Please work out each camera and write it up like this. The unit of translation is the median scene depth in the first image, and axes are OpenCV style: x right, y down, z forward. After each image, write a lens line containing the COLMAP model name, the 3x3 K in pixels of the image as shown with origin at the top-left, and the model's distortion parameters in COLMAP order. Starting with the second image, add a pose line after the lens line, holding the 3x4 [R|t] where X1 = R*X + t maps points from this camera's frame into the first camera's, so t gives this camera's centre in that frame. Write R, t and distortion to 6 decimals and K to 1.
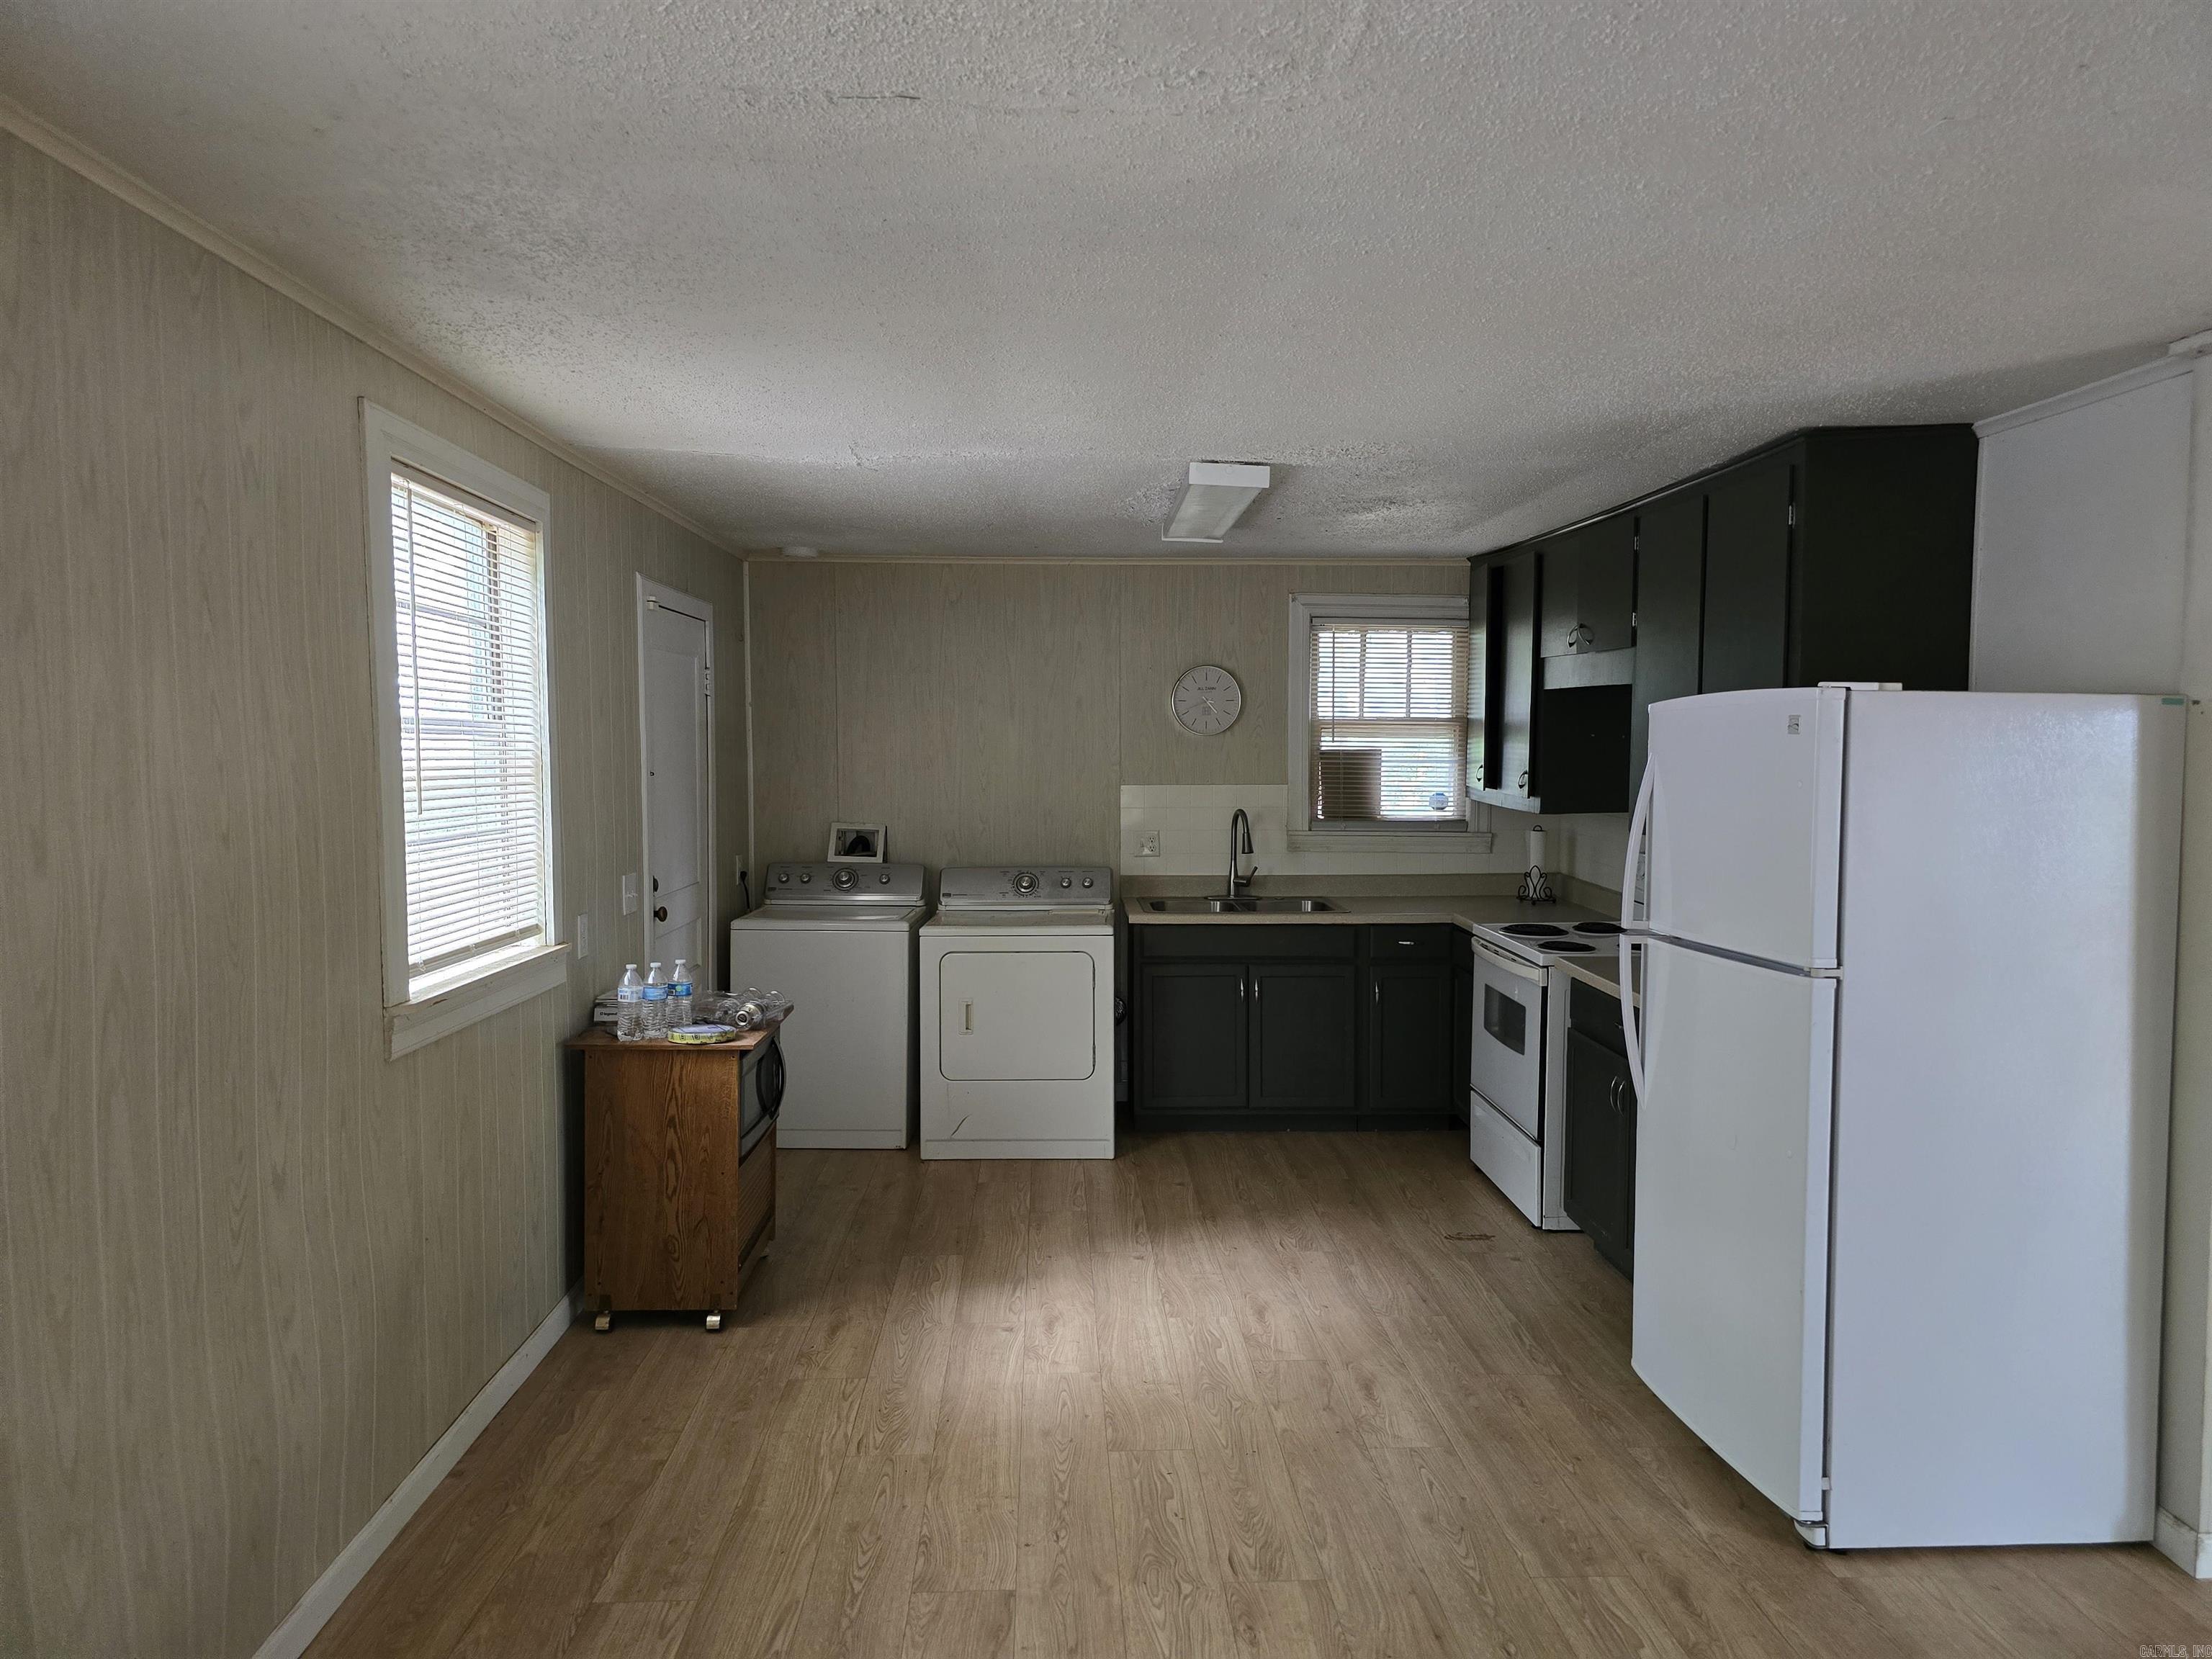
lens RADIAL K [[1464.4, 0, 1113.4], [0, 1464.4, 827.5], [0, 0, 1]] dist [0.004926, 0.001126]
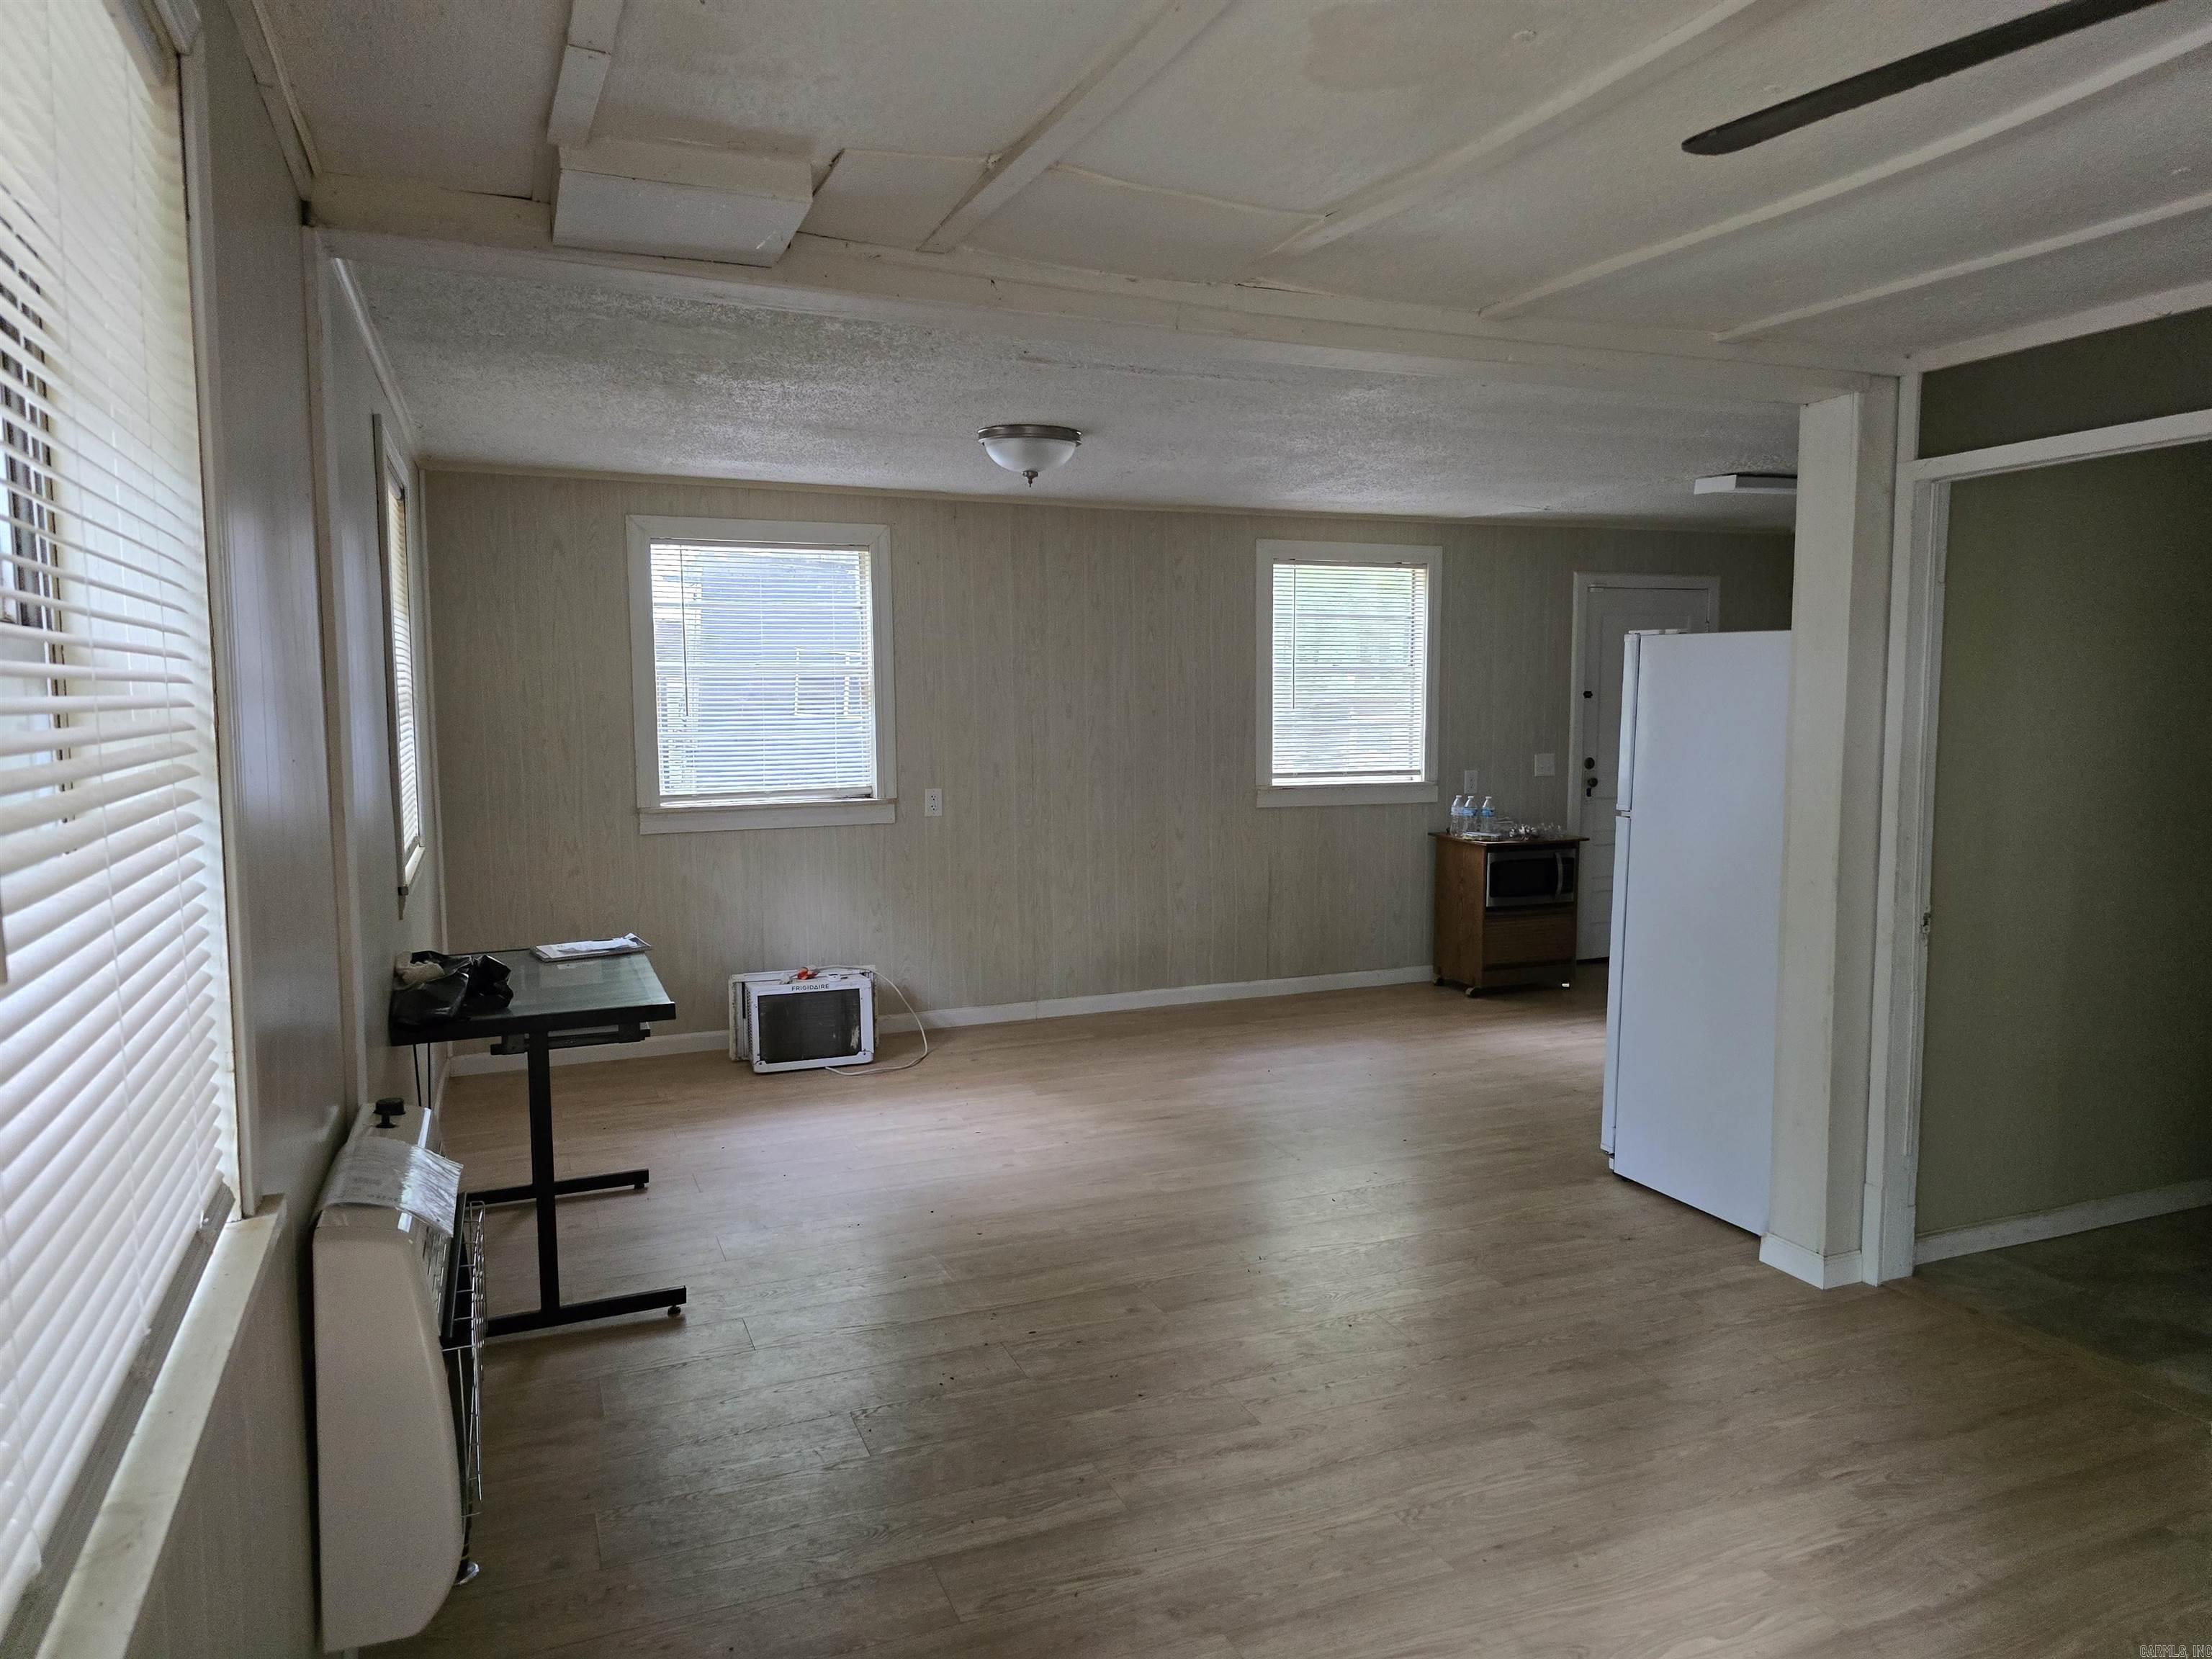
lens RADIAL K [[1464.4, 0, 1104.4], [0, 1464.4, 827.9], [0, 0, 1]] dist [0.004926, 0.001126]
pose [[0.336641, 0.088209, -0.937493, 1.289622], [-0.045480, 0.995964, 0.077379, 0.010700], [0.940534, 0.016589, 0.339294, -0.058074]]
